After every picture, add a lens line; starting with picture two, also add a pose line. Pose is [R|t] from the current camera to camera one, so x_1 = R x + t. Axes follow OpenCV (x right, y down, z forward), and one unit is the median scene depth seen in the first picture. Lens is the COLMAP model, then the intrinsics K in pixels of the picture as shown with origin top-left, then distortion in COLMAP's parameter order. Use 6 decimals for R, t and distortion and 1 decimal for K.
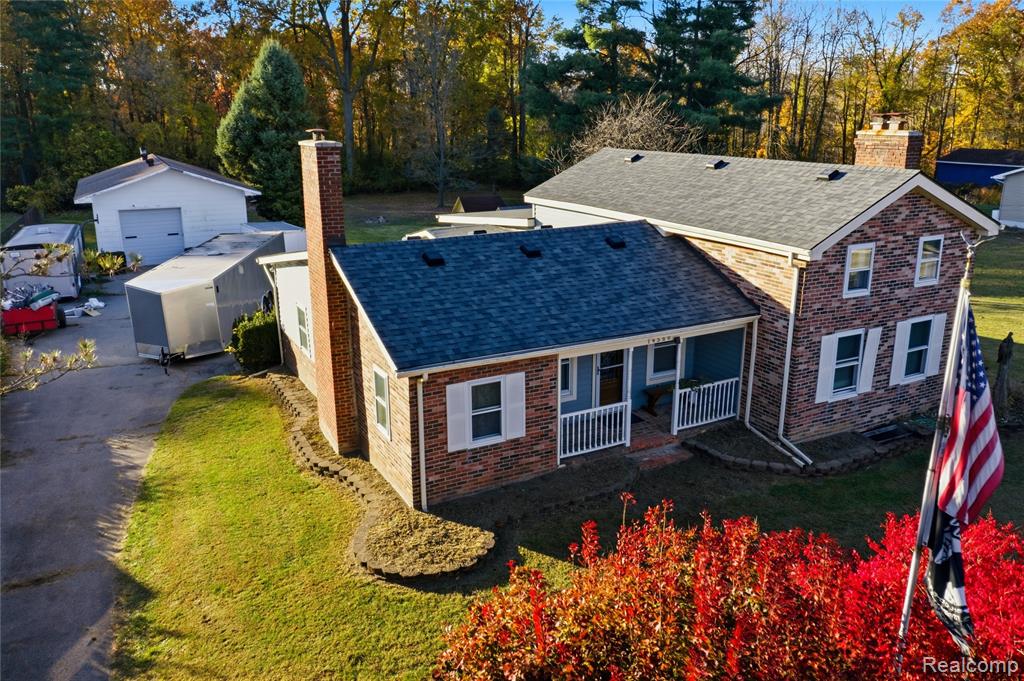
lens RADIAL K [[808.7, 0, 512.0], [0, 808.7, 340.5], [0, 0, 1]] dist [-0.030895, 0.002050]
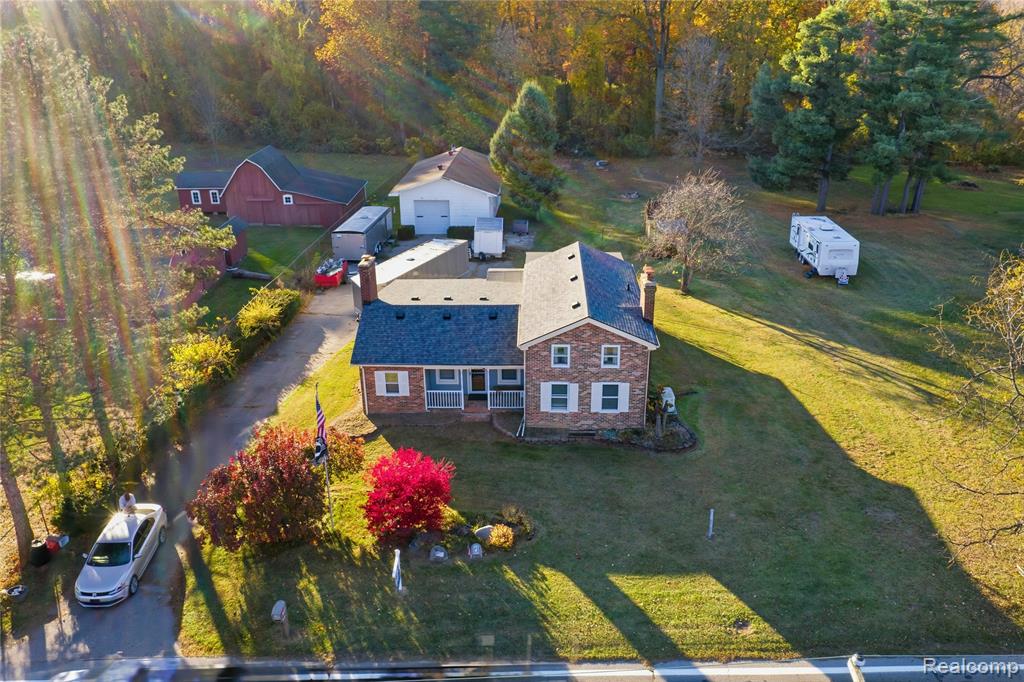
lens RADIAL K [[802.5, 0, 512.0], [0, 802.5, 341.0], [0, 0, 1]] dist [-0.025884, -0.001403]
pose [[0.863575, 0.195536, -0.464762, 1.263536], [-0.132606, 0.977371, 0.164807, -0.446532], [0.486470, -0.080693, 0.869963, -0.886251]]
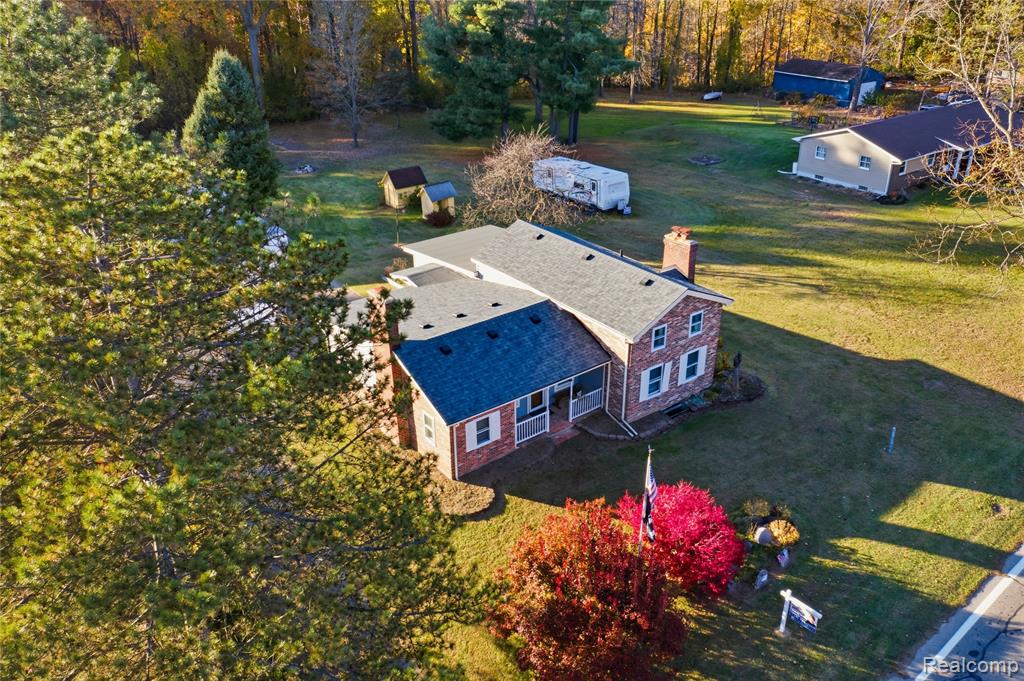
lens RADIAL K [[796.5, 0, 512.0], [0, 796.5, 340.5], [0, 0, 1]] dist [-0.024880, 0.002101]
pose [[0.988119, -0.074174, 0.134607, -0.188166], [0.047899, 0.980834, 0.188867, -0.456269], [-0.146036, -0.180176, 0.972733, -0.839008]]
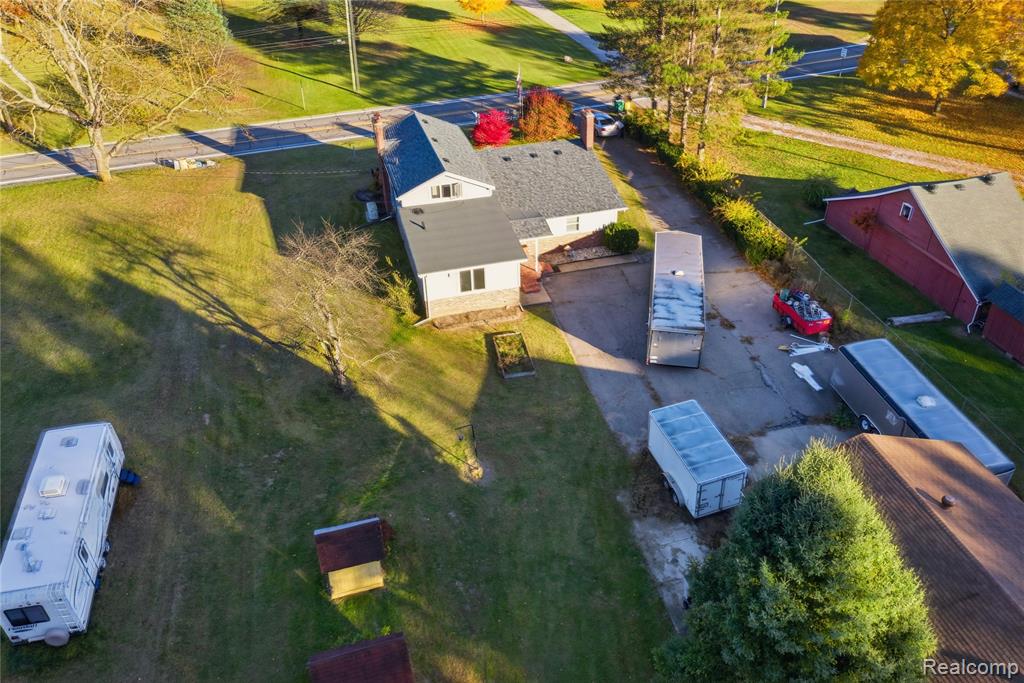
lens RADIAL K [[810.3, 0, 512.0], [0, 810.3, 341.5], [0, 0, 1]] dist [-0.019129, -0.007876]
pose [[-0.980207, -0.100794, 0.170397, -0.609558], [0.065939, 0.645336, 0.761048, -2.138442], [-0.186672, 0.757220, -0.625916, 3.727215]]
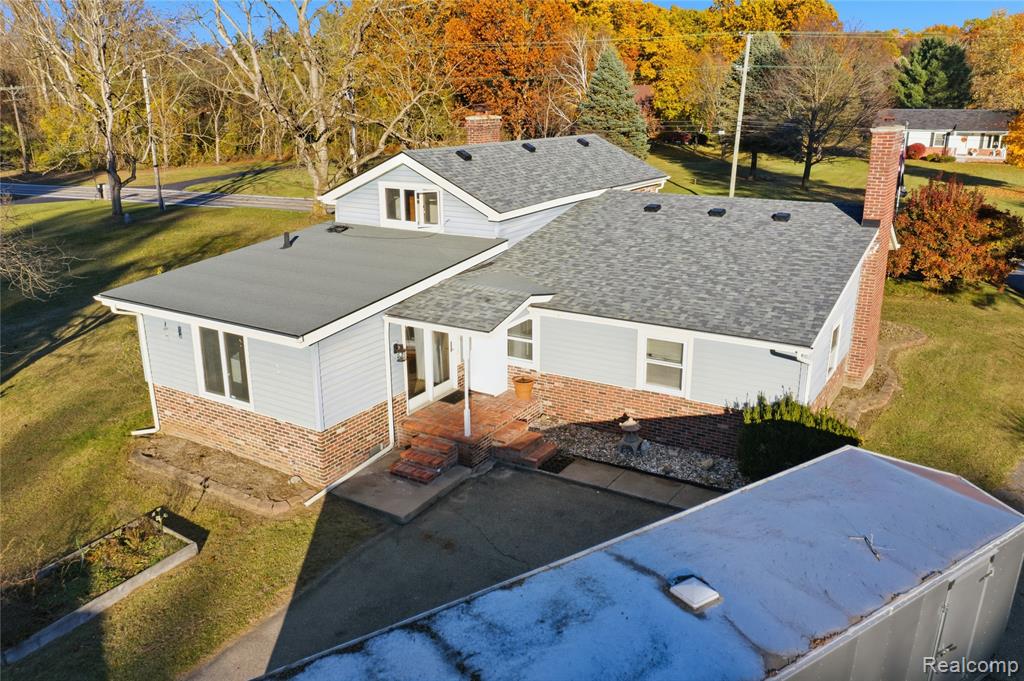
lens RADIAL K [[802.5, 0, 512.0], [0, 802.5, 340.5], [0, 0, 1]] dist [-0.025884, -0.001403]
pose [[-0.528498, -0.249270, 0.811514, -0.990398], [0.227285, 0.879477, 0.418165, -0.591209], [-0.817944, 0.405444, -0.408146, 2.011600]]
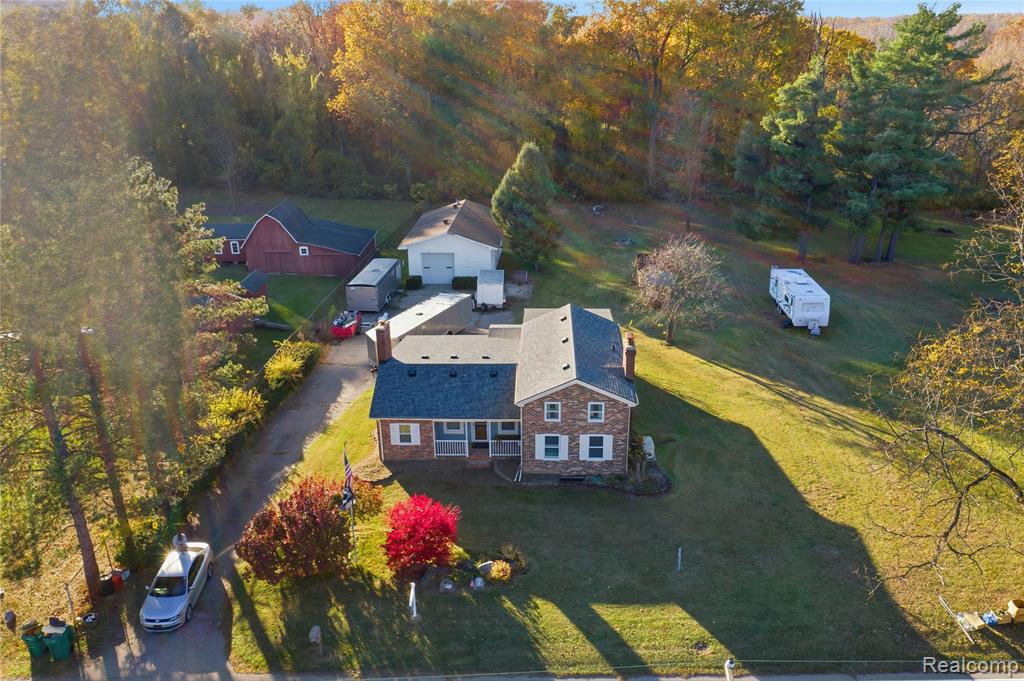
lens RADIAL K [[804.3, 0, 512.0], [0, 804.3, 340.5], [0, 0, 1]] dist [-0.024477, 0.005275]
pose [[0.862193, 0.179838, -0.473583, 1.404336], [-0.131291, 0.982249, 0.133974, -0.594621], [0.489270, -0.053334, 0.870500, -1.149538]]
